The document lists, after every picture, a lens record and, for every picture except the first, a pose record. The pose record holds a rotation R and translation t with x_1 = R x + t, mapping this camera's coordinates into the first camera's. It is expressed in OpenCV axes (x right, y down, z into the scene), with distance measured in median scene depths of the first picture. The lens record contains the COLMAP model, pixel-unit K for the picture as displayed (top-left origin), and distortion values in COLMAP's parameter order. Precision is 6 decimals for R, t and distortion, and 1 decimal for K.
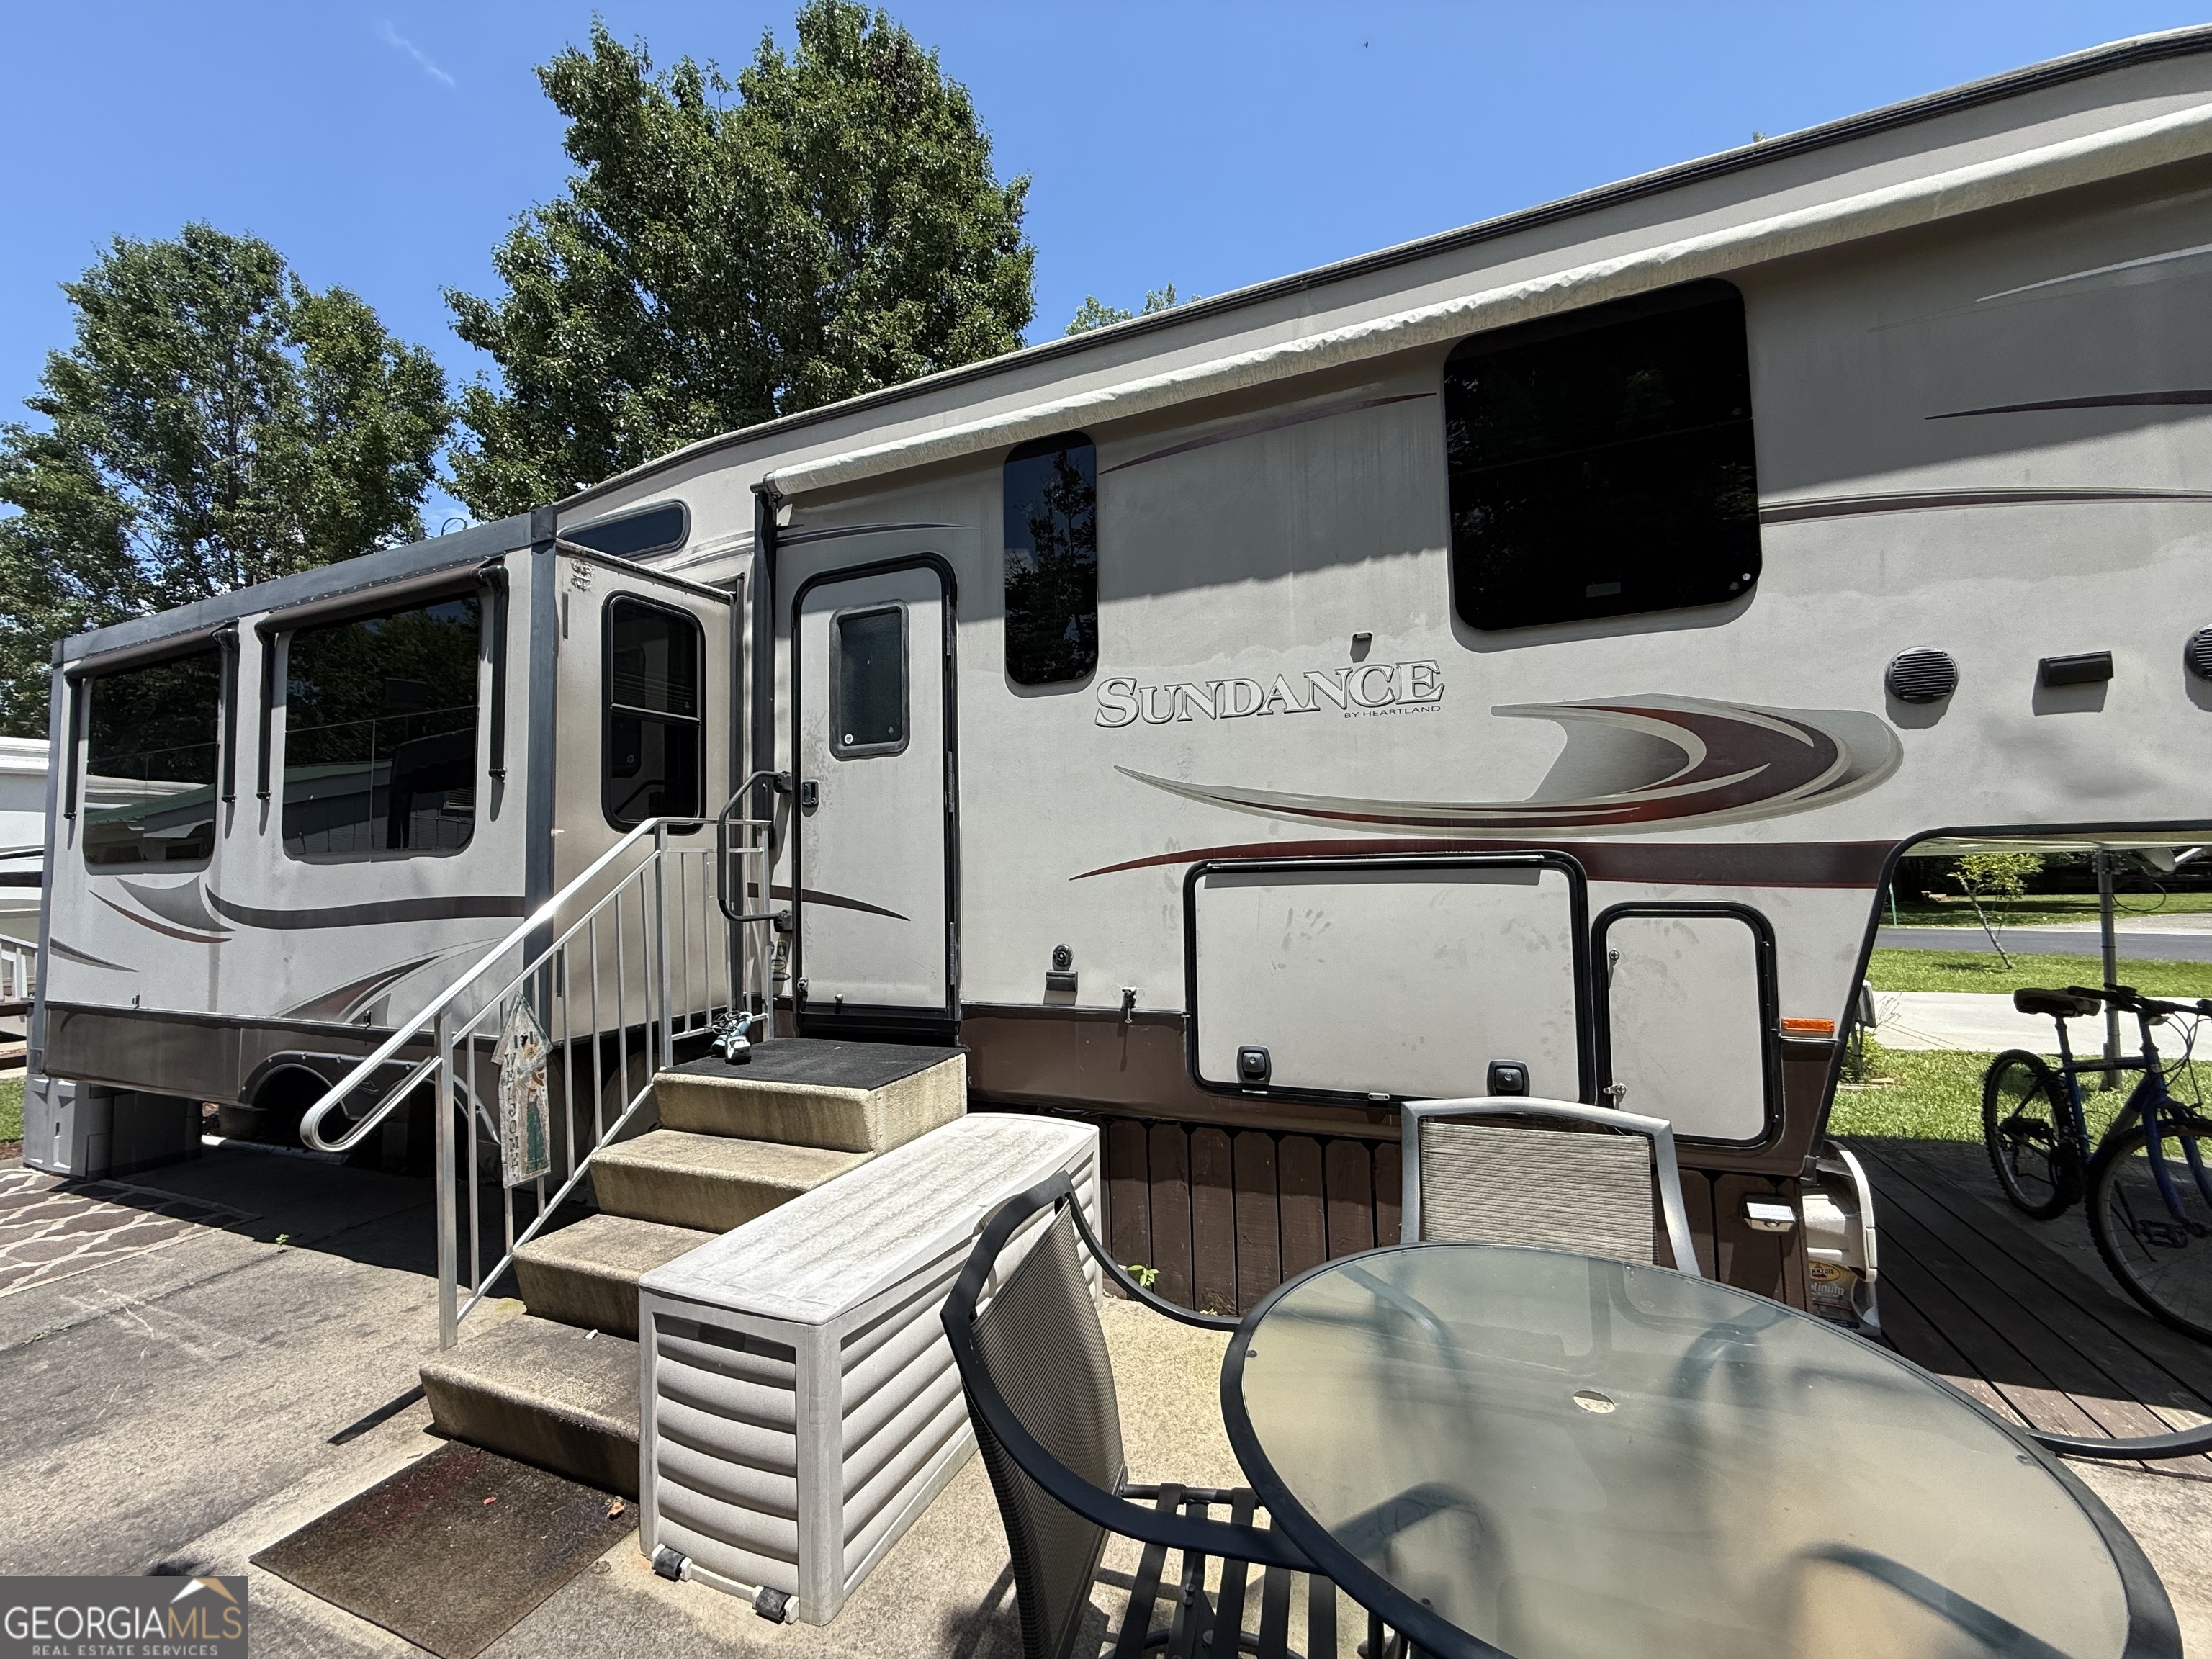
lens RADIAL K [[883.0, 0, 1121.9], [0, 883.0, 835.0], [0, 0, 1]] dist [-0.008008, 0.001925]
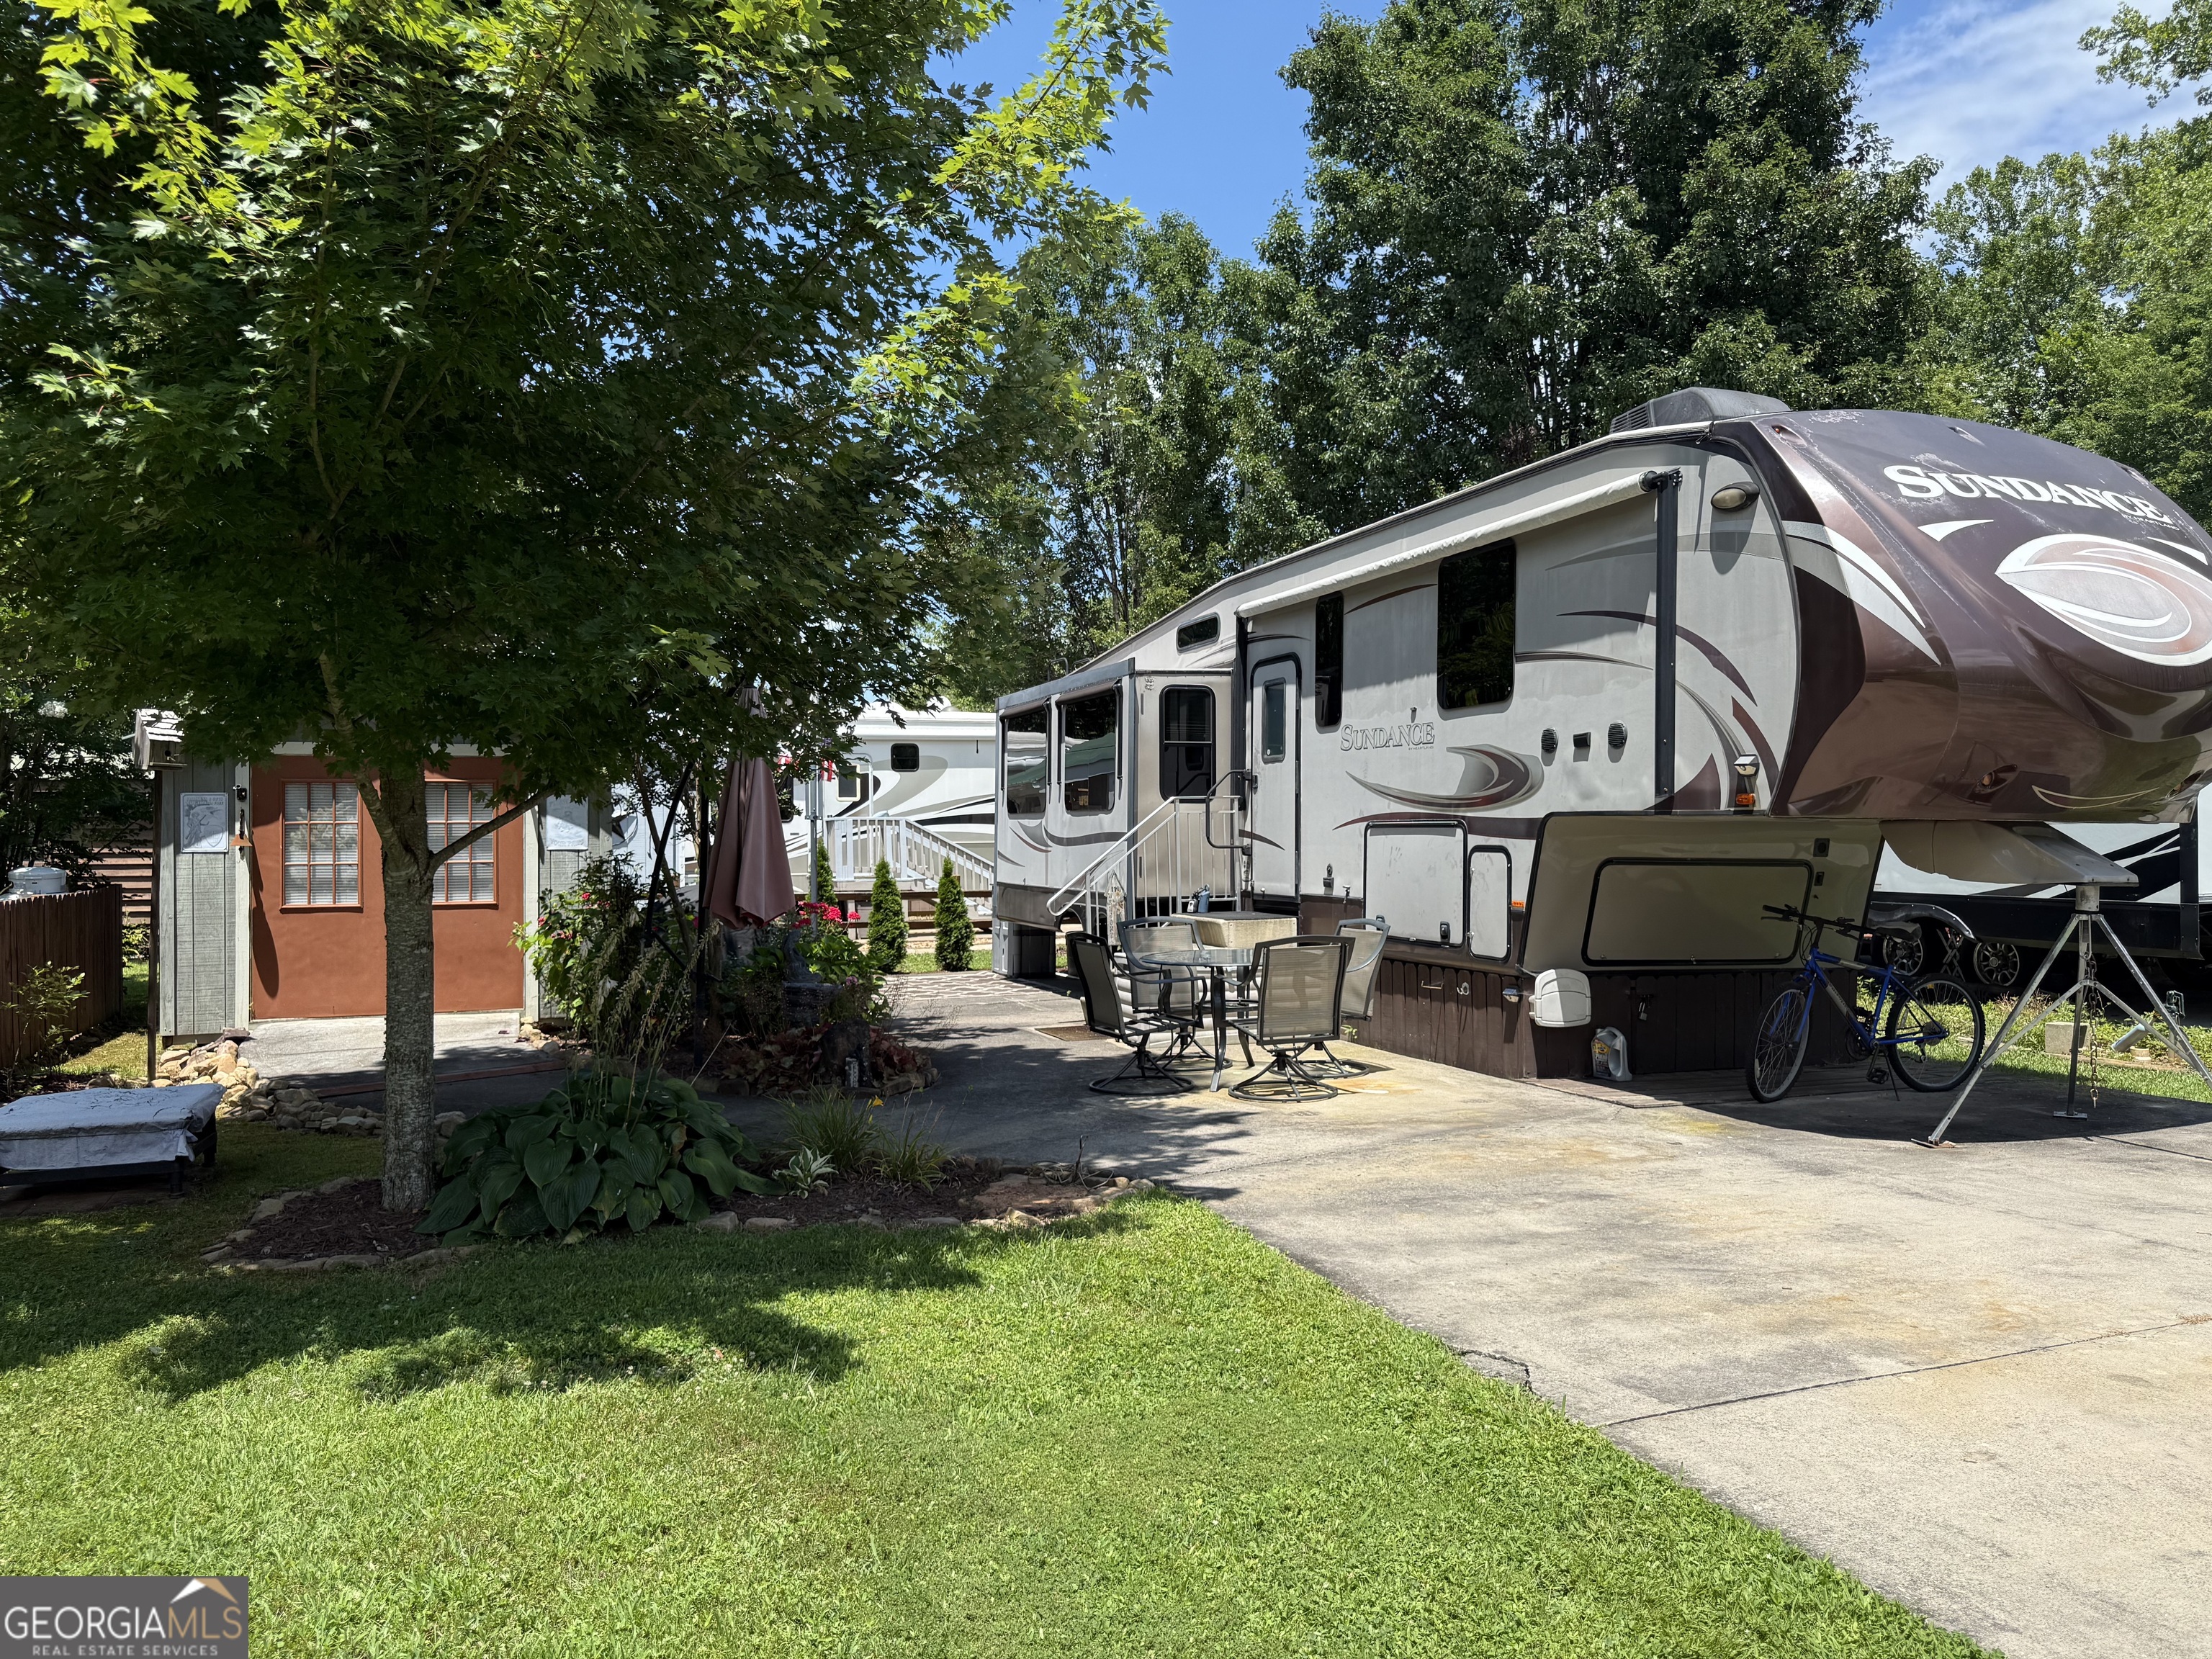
lens RADIAL K [[1557.0, 0, 1109.4], [0, 1557.0, 820.7], [0, 0, 1]] dist [0.019151, -0.029935]
pose [[0.681373, 0.014479, -0.731793, 2.041811], [0.017696, 0.999186, 0.036246, -0.098318], [0.731723, -0.037647, 0.680562, -1.616491]]
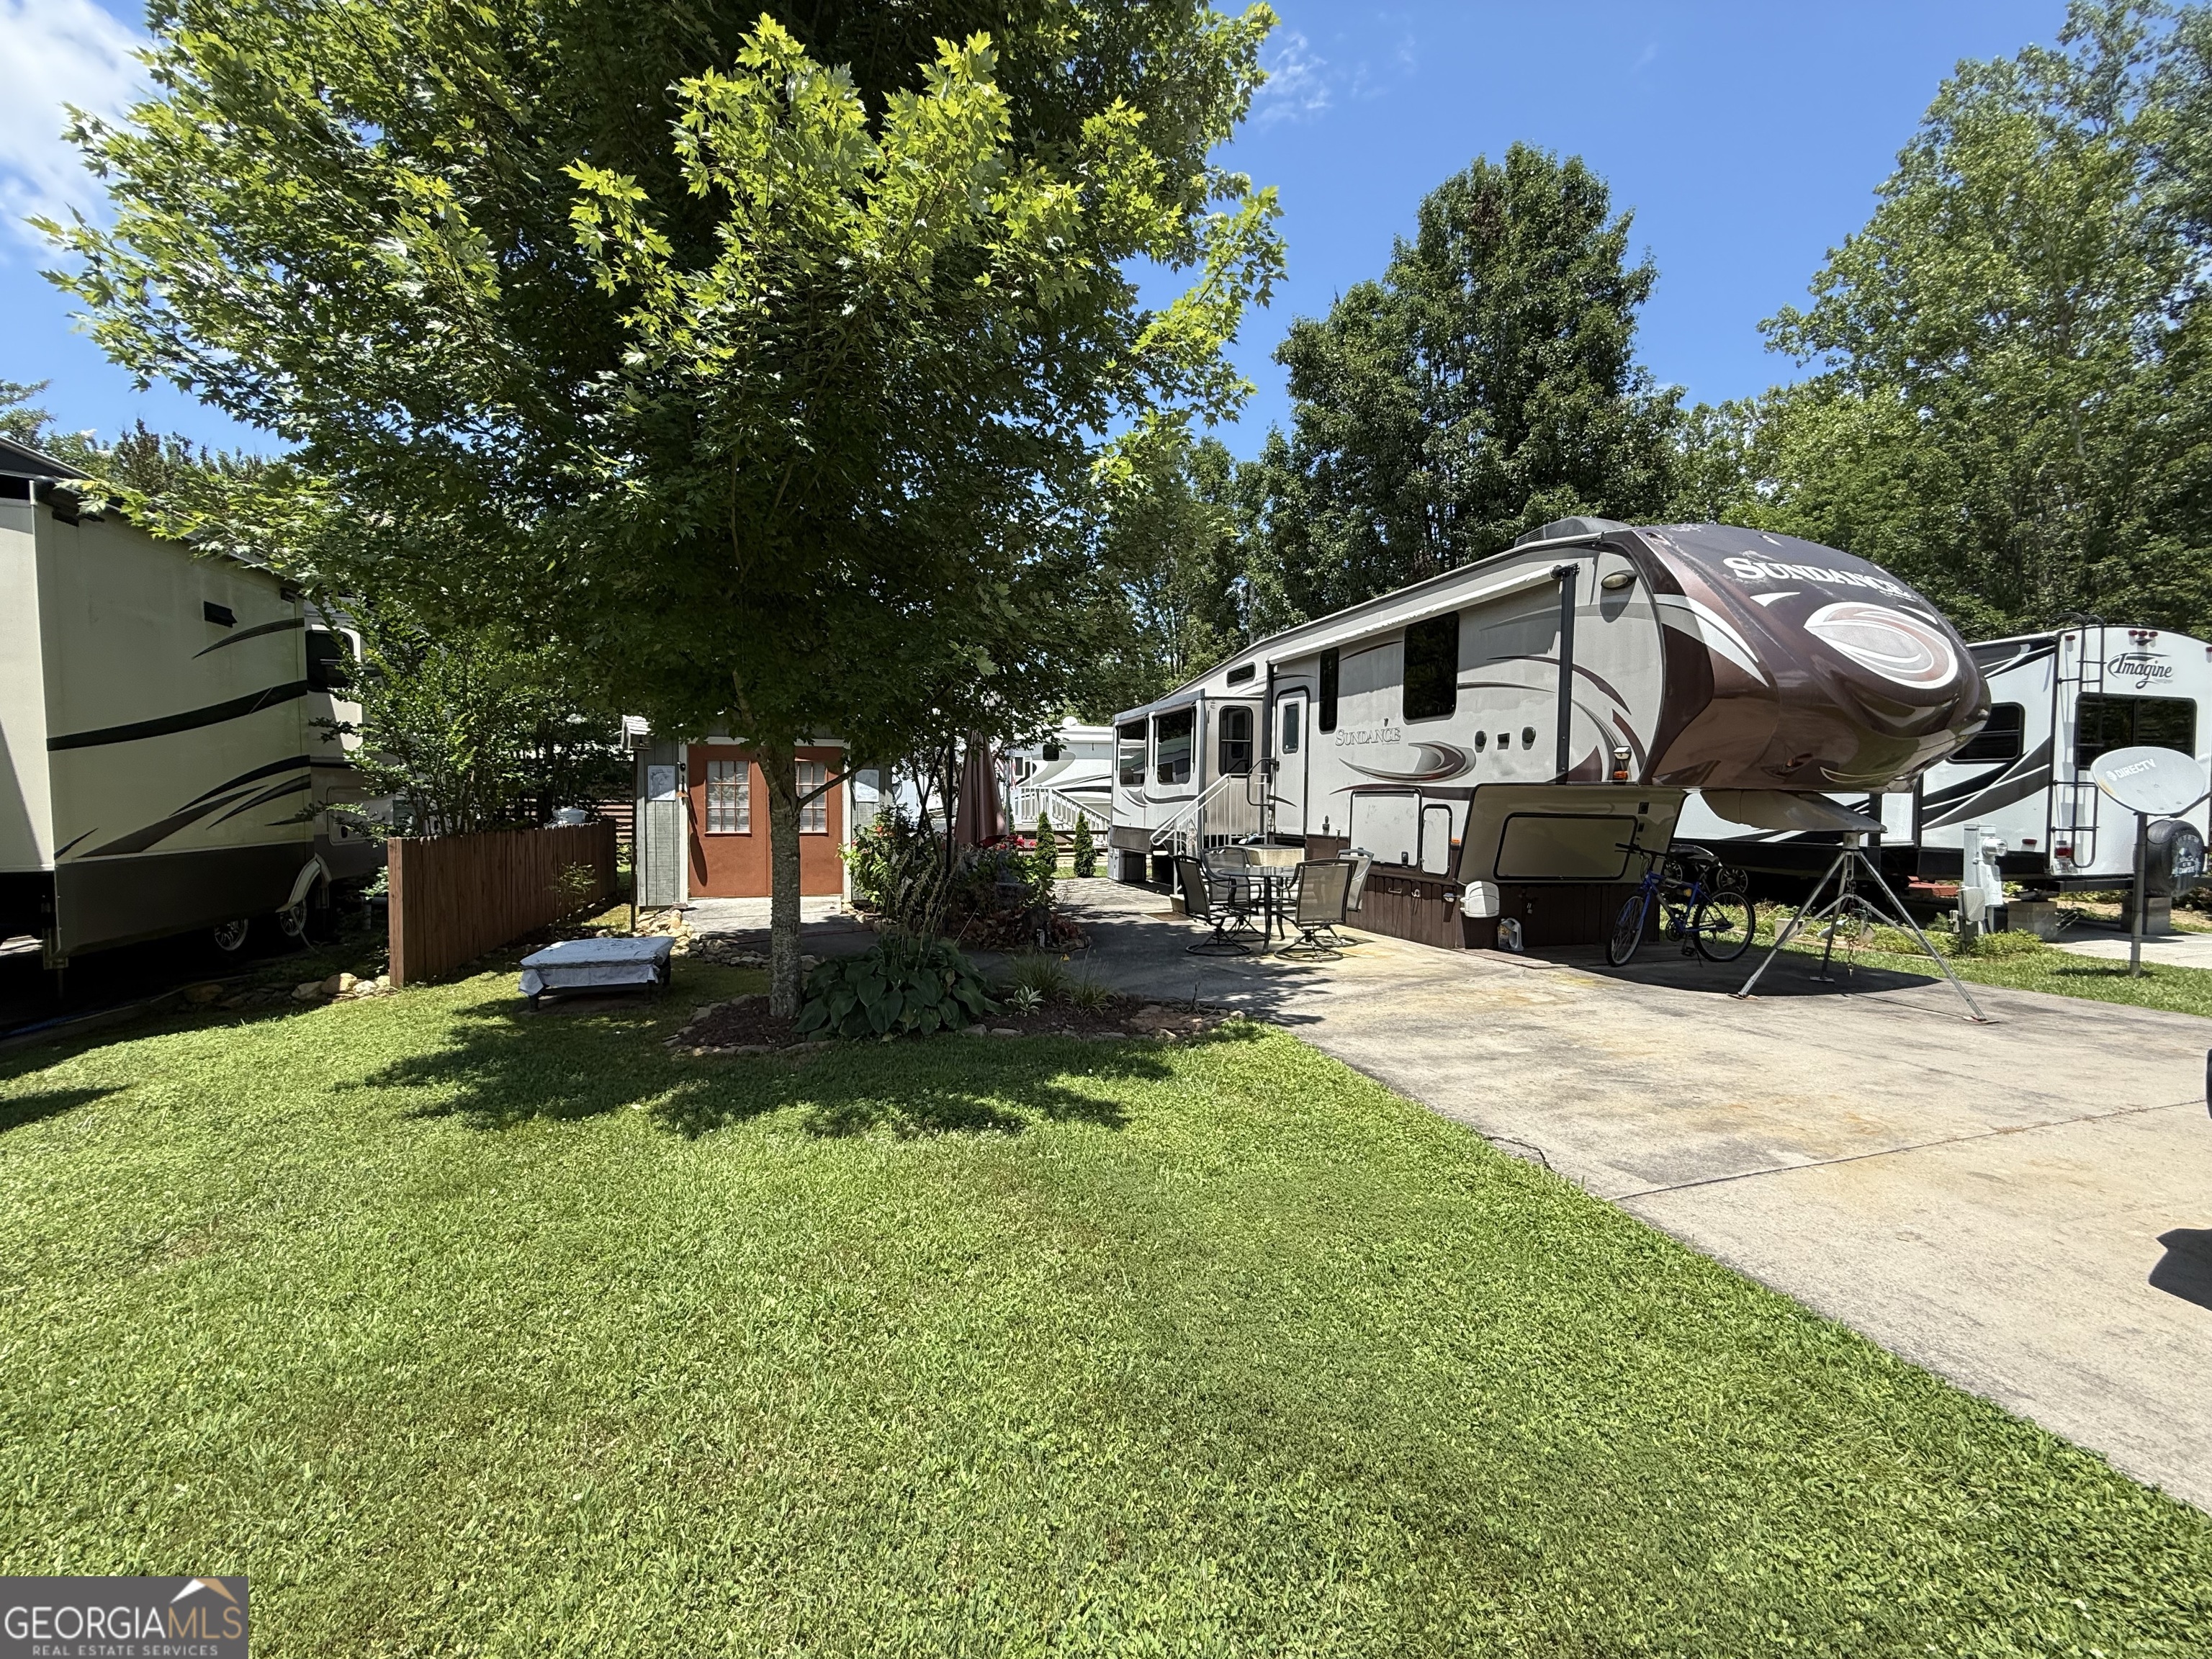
lens RADIAL K [[883.0, 0, 1107.8], [0, 883.0, 823.1], [0, 0, 1]] dist [-0.008008, 0.001925]
pose [[0.639332, 0.047875, -0.767439, 1.810743], [0.008953, 0.997529, 0.069687, -0.071977], [0.768879, -0.051424, 0.637324, -1.569257]]
